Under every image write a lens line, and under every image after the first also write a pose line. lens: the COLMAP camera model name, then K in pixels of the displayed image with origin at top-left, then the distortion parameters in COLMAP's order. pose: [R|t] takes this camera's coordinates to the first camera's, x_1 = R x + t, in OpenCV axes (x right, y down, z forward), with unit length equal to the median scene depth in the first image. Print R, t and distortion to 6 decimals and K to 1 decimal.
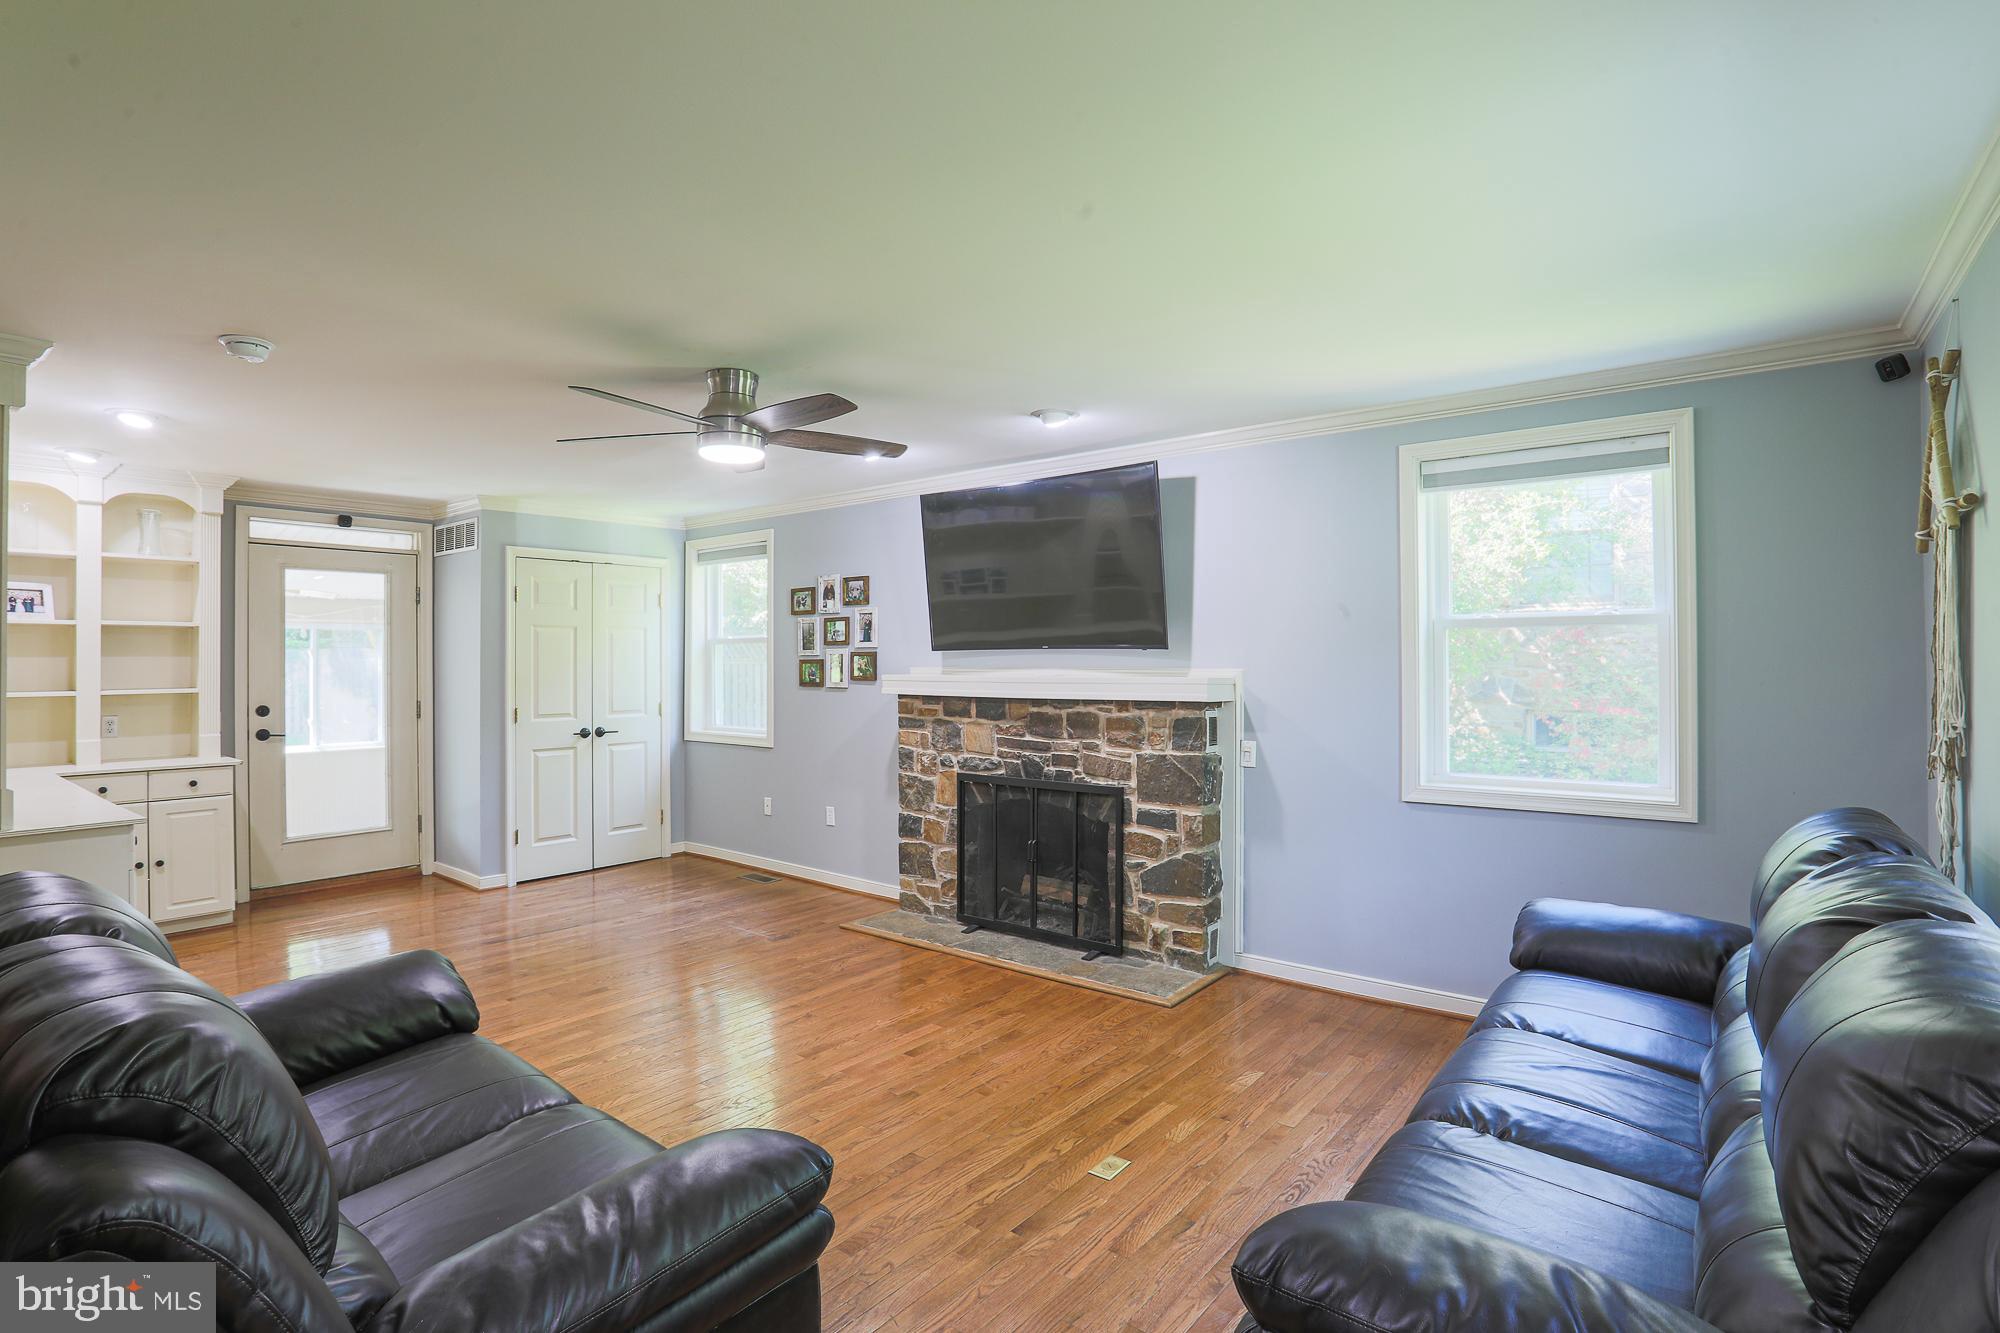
lens RADIAL K [[978.4, 0, 1002.9], [0, 978.4, 649.1], [0, 0, 1]] dist [-0.056832, 0.017350]
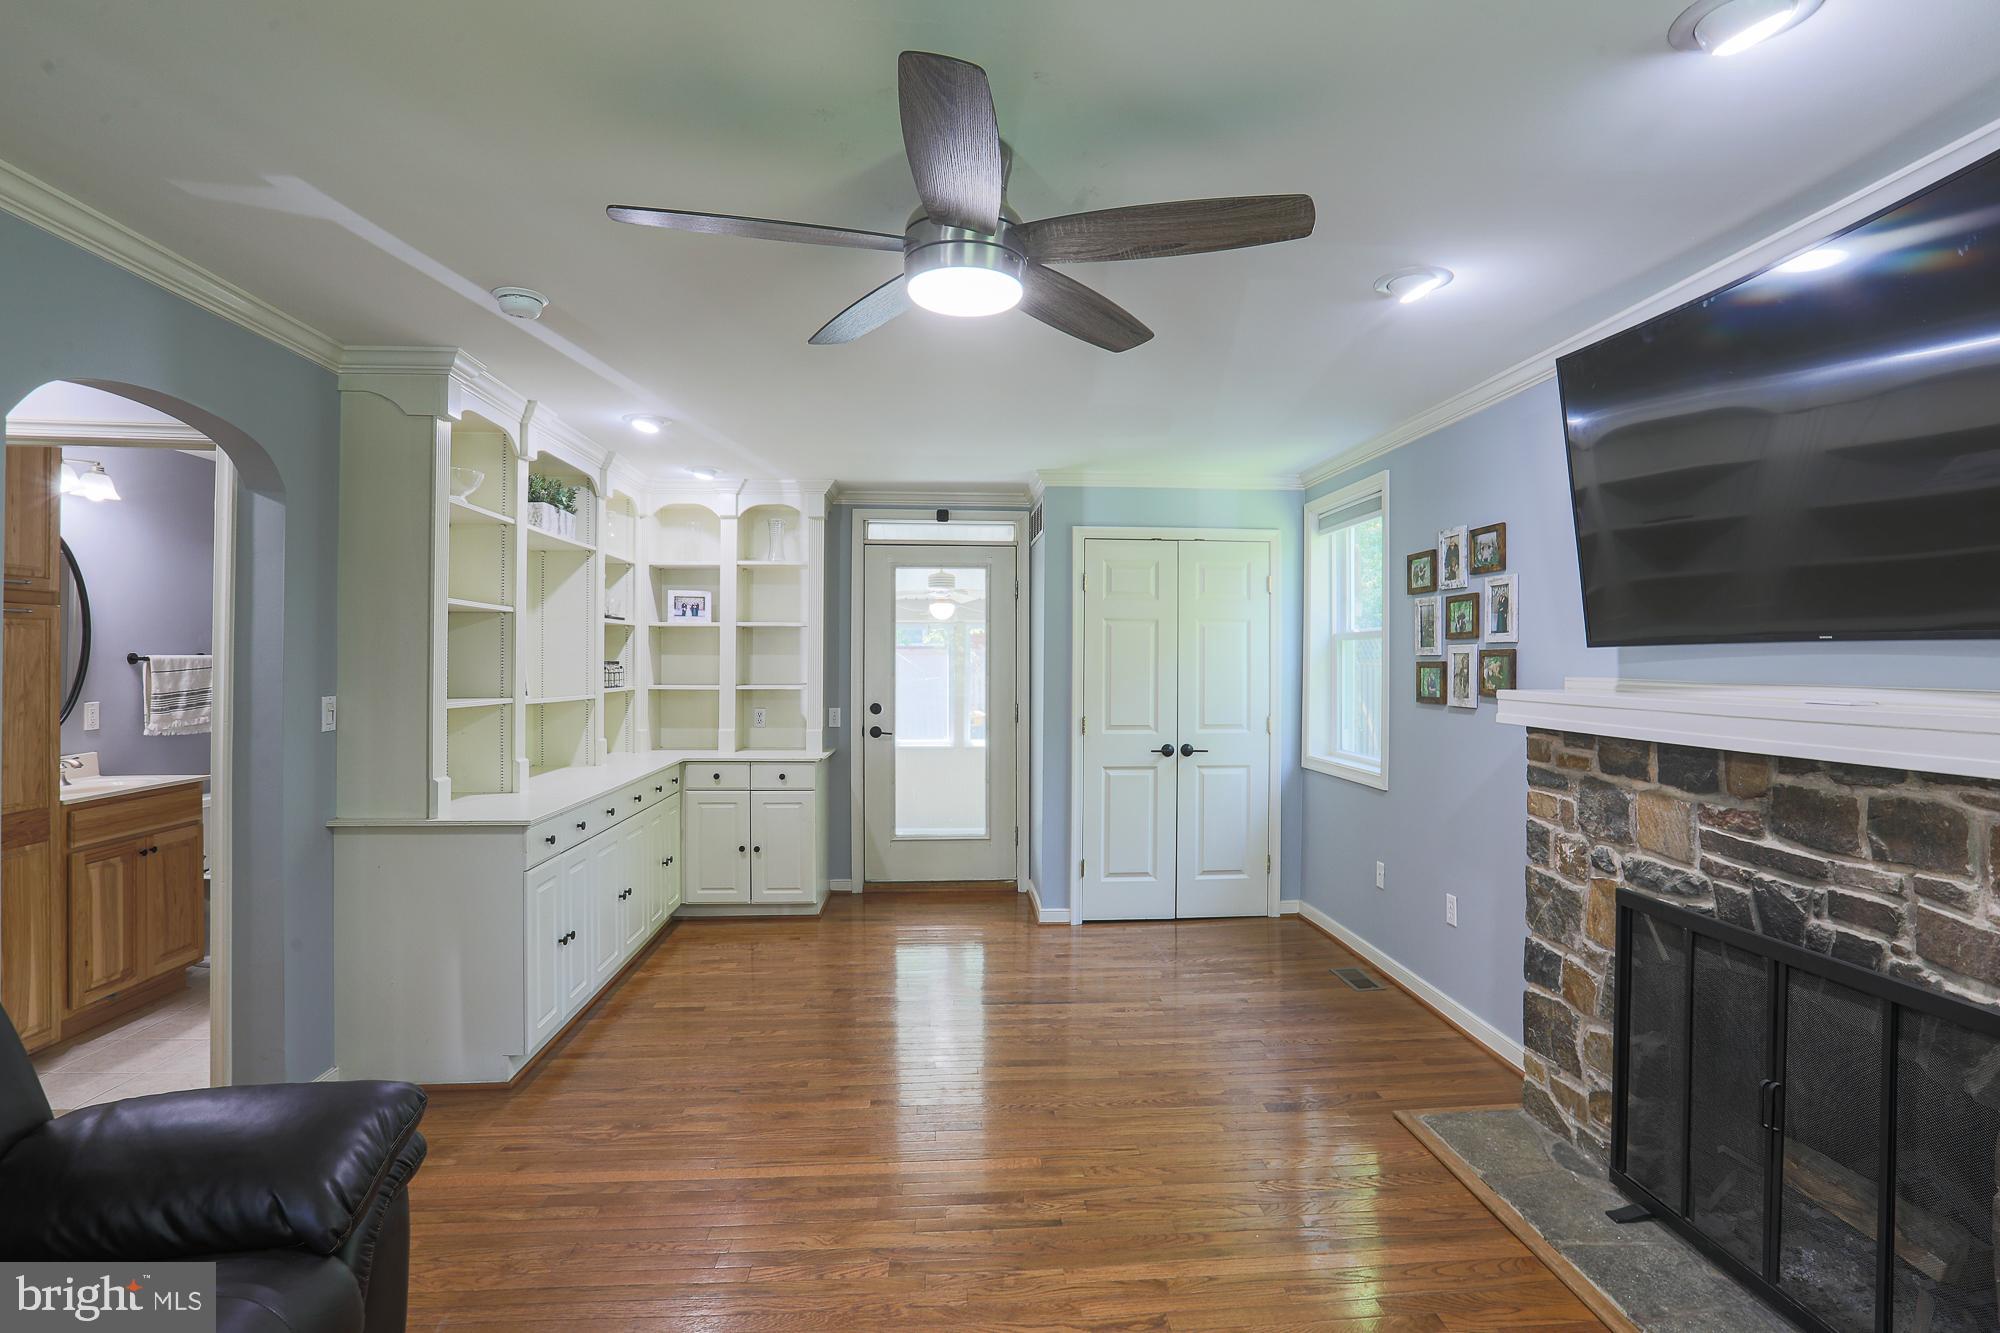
lens RADIAL K [[978.4, 0, 1019.4], [0, 978.4, 654.4], [0, 0, 1]] dist [-0.056832, 0.017350]
pose [[0.690705, 0.002061, -0.723133, 0.092768], [0.001090, 0.999992, 0.003892, 0.003394], [0.723135, -0.003477, 0.690698, 0.418730]]
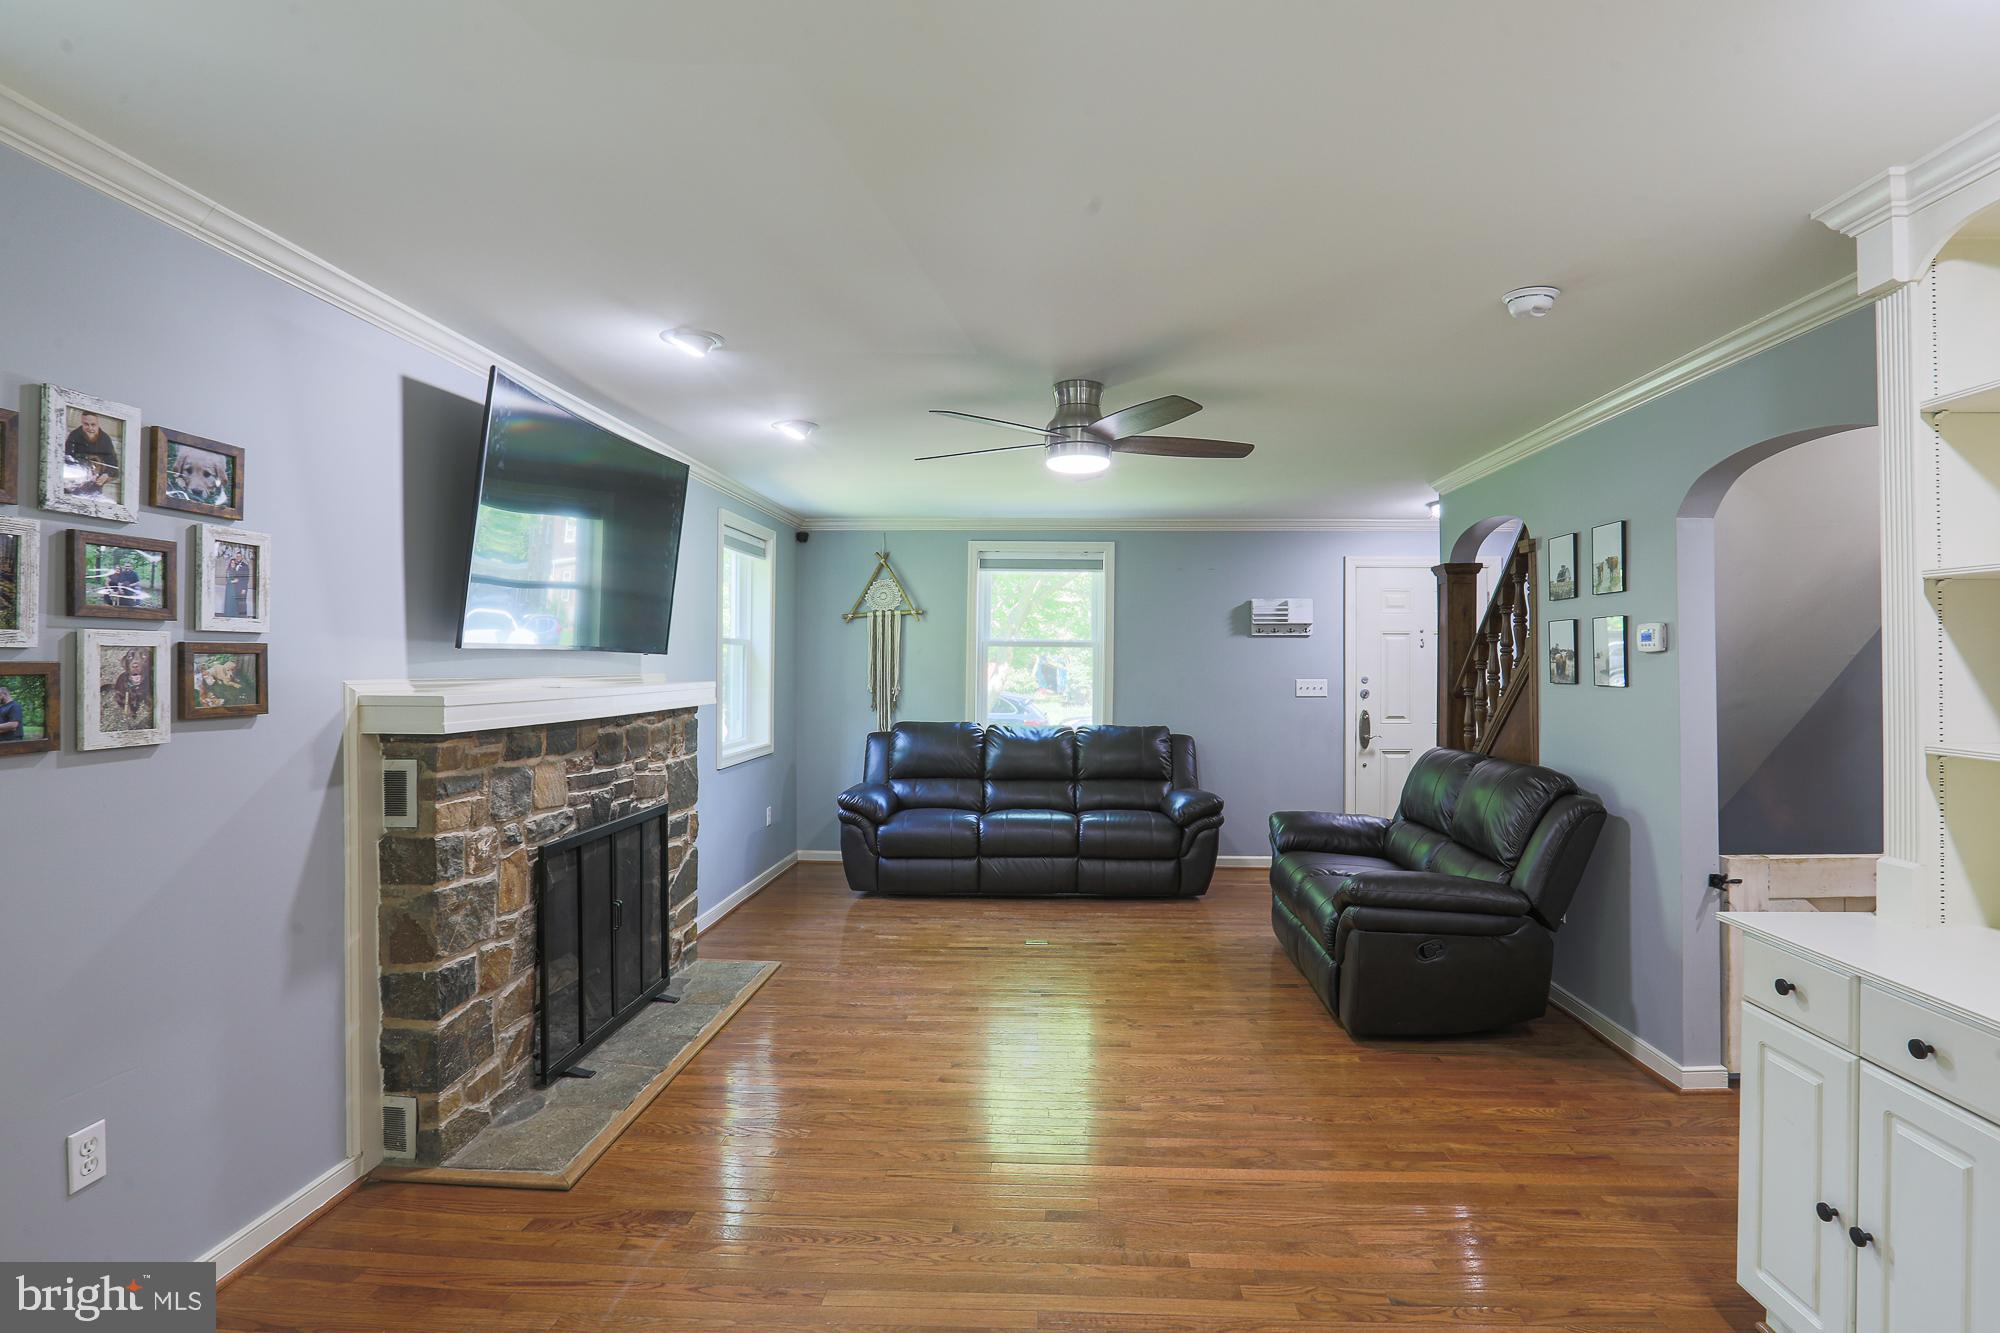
lens RADIAL K [[978.4, 0, 1036.2], [0, 978.4, 652.1], [0, 0, 1]] dist [-0.056832, 0.017350]
pose [[-0.600512, 0.011514, 0.799533, -0.694402], [-0.009674, 0.999719, -0.021663, 0.012537], [-0.799557, -0.020743, -0.600232, 1.072575]]
